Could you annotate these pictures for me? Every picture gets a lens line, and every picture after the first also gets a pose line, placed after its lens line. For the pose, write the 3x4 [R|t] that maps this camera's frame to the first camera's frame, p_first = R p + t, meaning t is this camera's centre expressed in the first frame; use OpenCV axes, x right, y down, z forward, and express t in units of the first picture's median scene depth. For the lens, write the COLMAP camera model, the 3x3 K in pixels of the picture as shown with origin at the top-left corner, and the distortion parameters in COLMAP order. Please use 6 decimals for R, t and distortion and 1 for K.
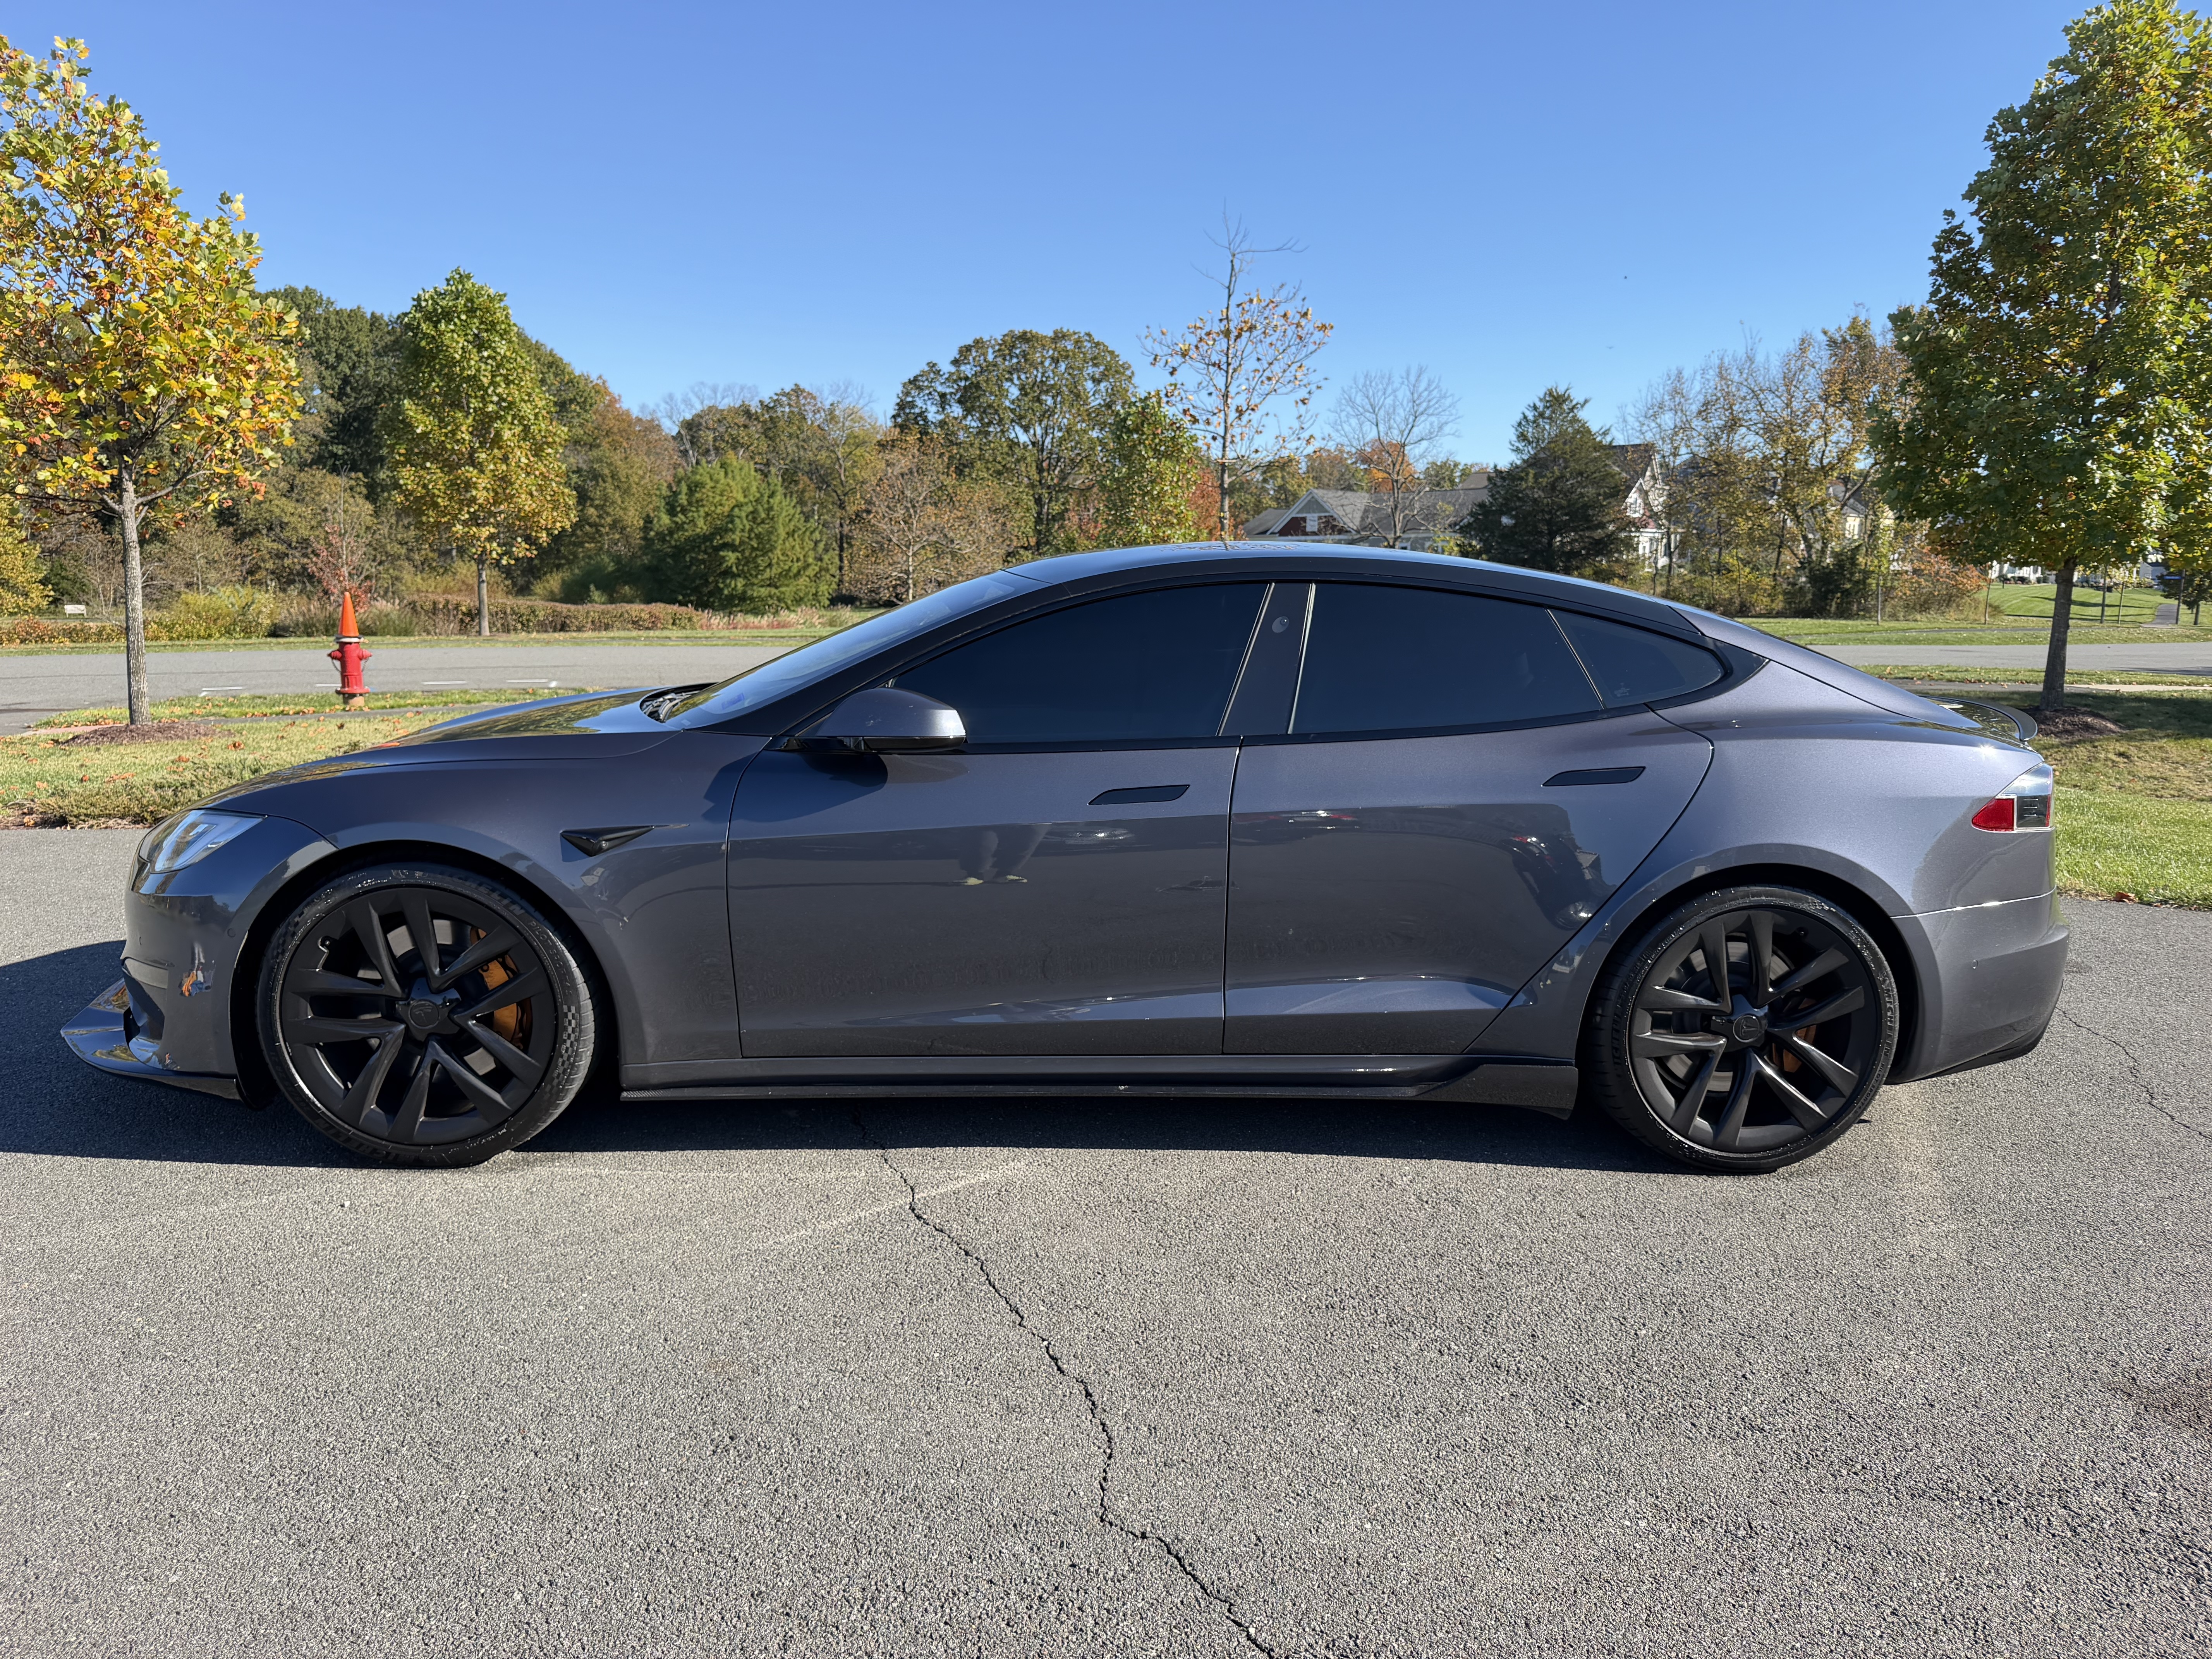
lens RADIAL K [[1639.9, 0, 1106.0], [0, 1639.9, 829.5], [0, 0, 1]] dist [0.003617, 0.000226]
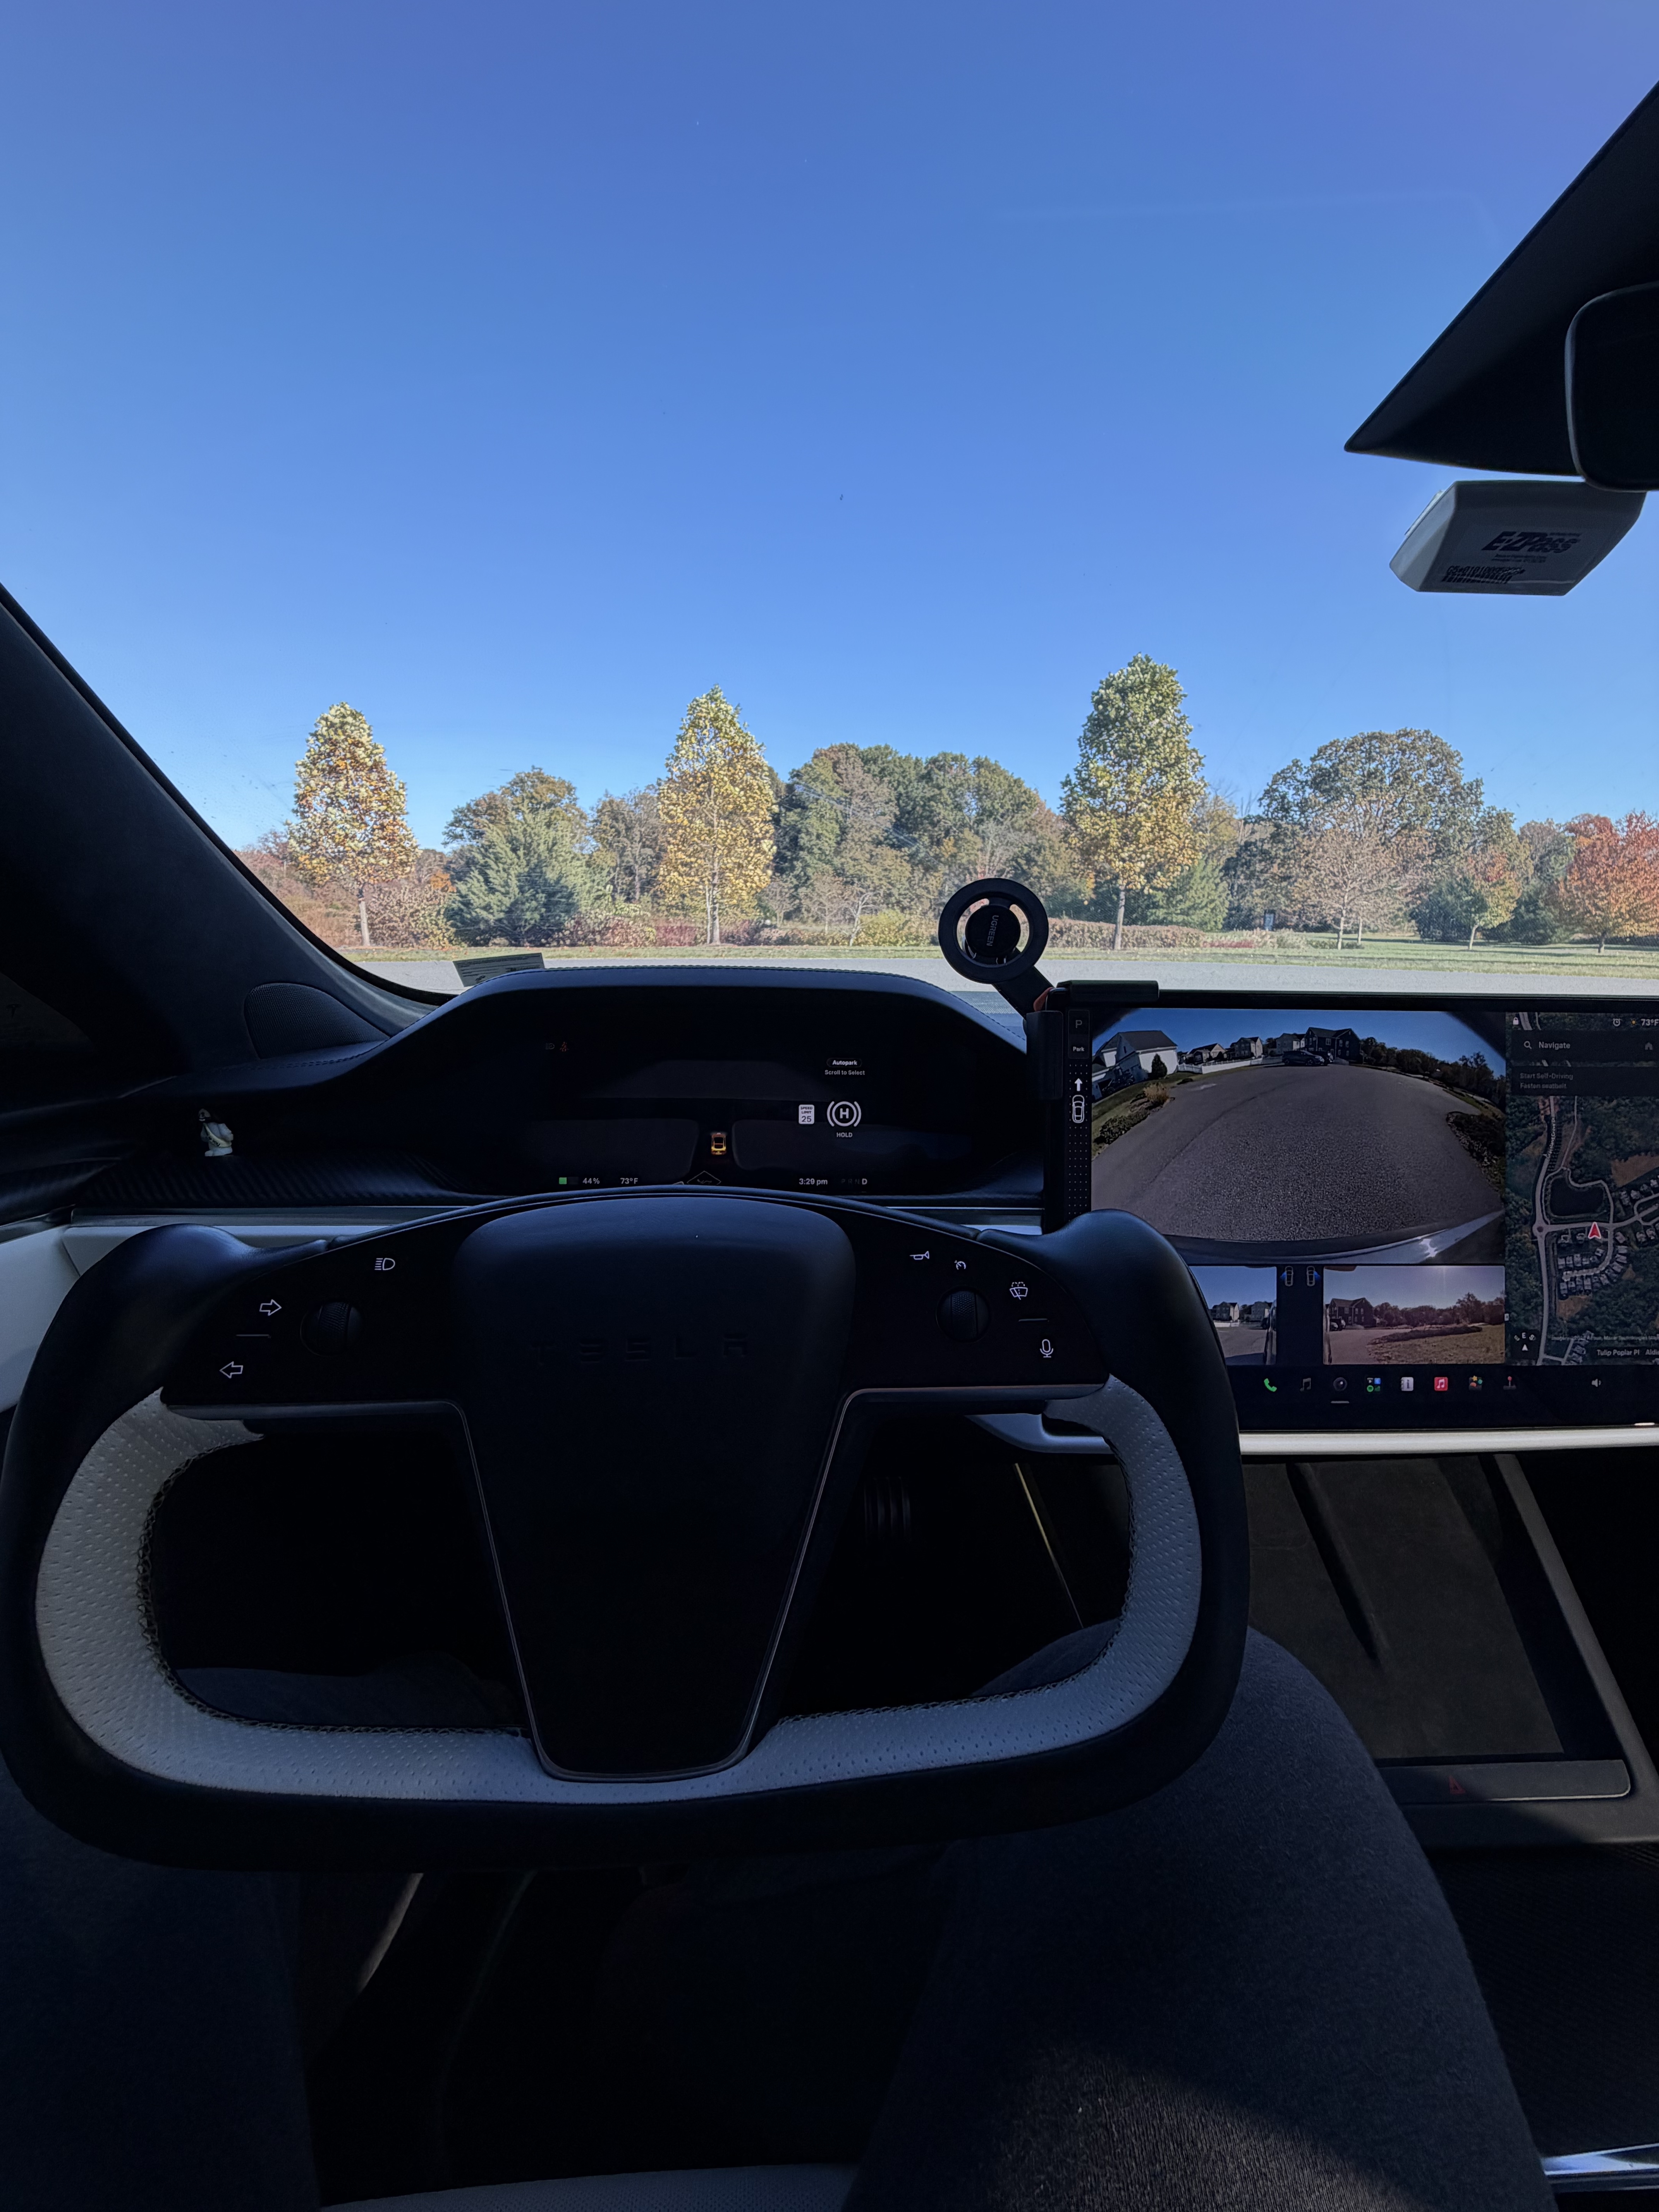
lens RADIAL K [[895.1, 0, 829.5], [0, 895.1, 1106.0], [0, 0, 1]] dist [-0.000915, -0.000093]
pose [[0.895599, 0.105771, -0.432105, -0.122416], [-0.078438, 0.993651, 0.080653, -0.015728], [0.437892, -0.038339, 0.898209, 0.121306]]
